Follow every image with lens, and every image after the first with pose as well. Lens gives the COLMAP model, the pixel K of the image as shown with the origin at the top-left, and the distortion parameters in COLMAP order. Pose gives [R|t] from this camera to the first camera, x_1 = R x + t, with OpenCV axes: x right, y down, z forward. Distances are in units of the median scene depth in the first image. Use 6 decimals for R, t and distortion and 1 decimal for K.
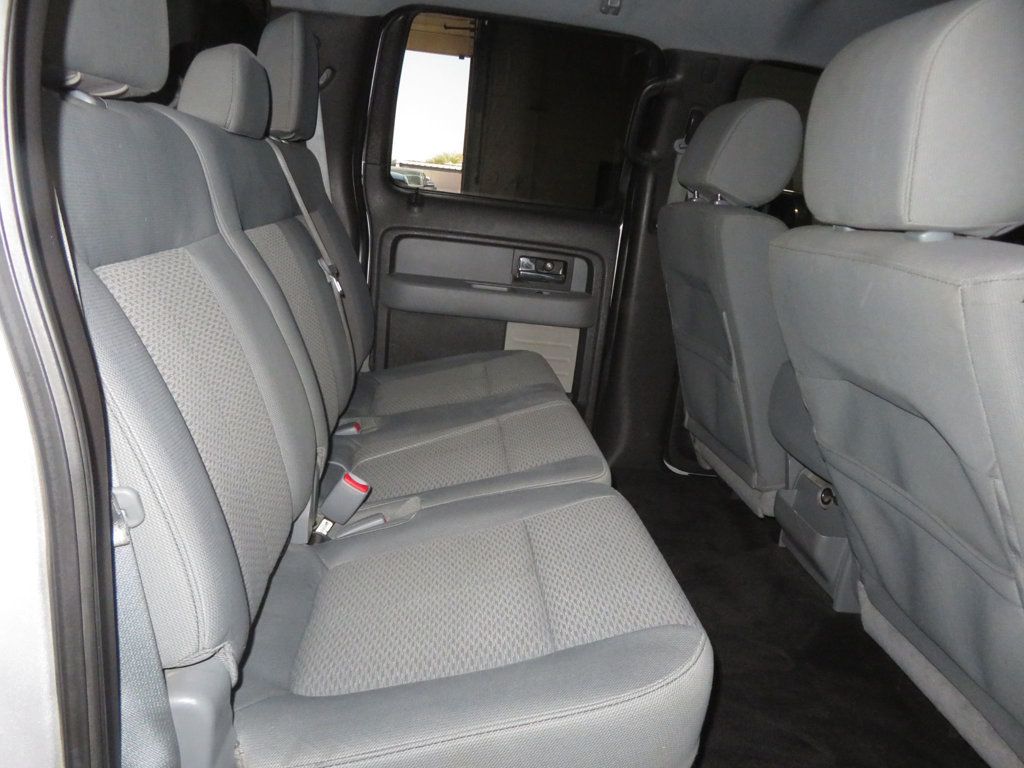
lens RADIAL K [[736.1, 0, 512.0], [0, 736.1, 384.0], [0, 0, 1]] dist [-0.006691, 0.009128]
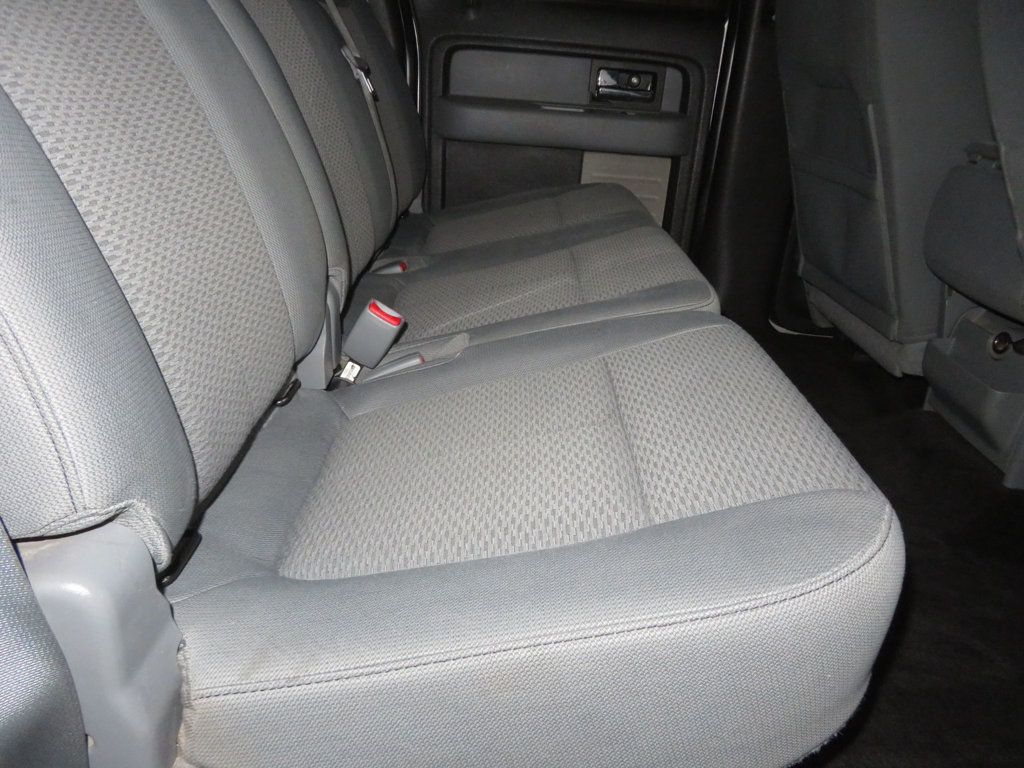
lens RADIAL K [[740.2, 0, 510.6], [0, 740.2, 382.6], [0, 0, 1]] dist [0.000733, -0.001976]
pose [[0.994228, 0.000357, -0.107289, 0.002220], [0.015892, 0.988473, 0.150562, 0.068086], [0.106106, -0.151398, 0.982761, 0.177815]]
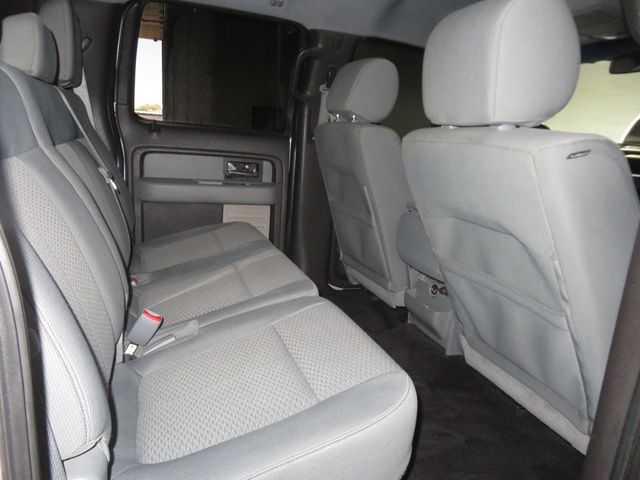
lens RADIAL K [[460.0, 0, 320.0], [0, 460.0, 240.0], [0, 0, 1]] dist [-0.006691, 0.009128]
pose [[0.966300, -0.092349, 0.240283, -0.072123], [0.094957, 0.995481, 0.000727, 0.011841], [-0.239264, 0.022114, 0.970703, 0.025328]]
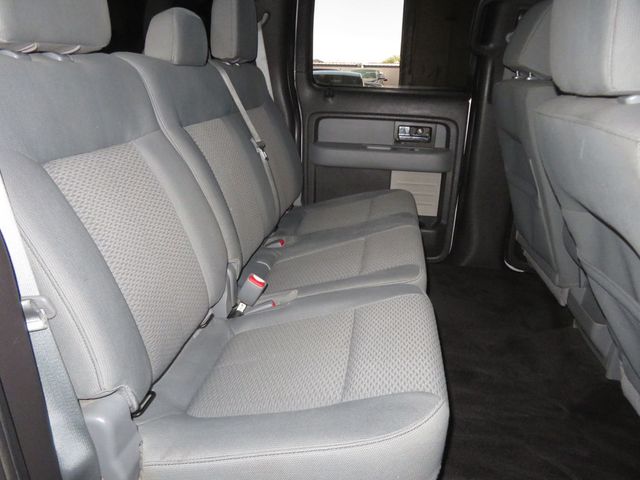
lens RADIAL K [[462.6, 0, 319.1], [0, 462.6, 239.1], [0, 0, 1]] dist [0.000733, -0.001976]
pose [[0.967590, -0.002916, -0.252508, 0.129931], [0.020726, 0.997477, 0.067903, -0.016483], [0.251673, -0.070936, 0.965209, 0.053363]]
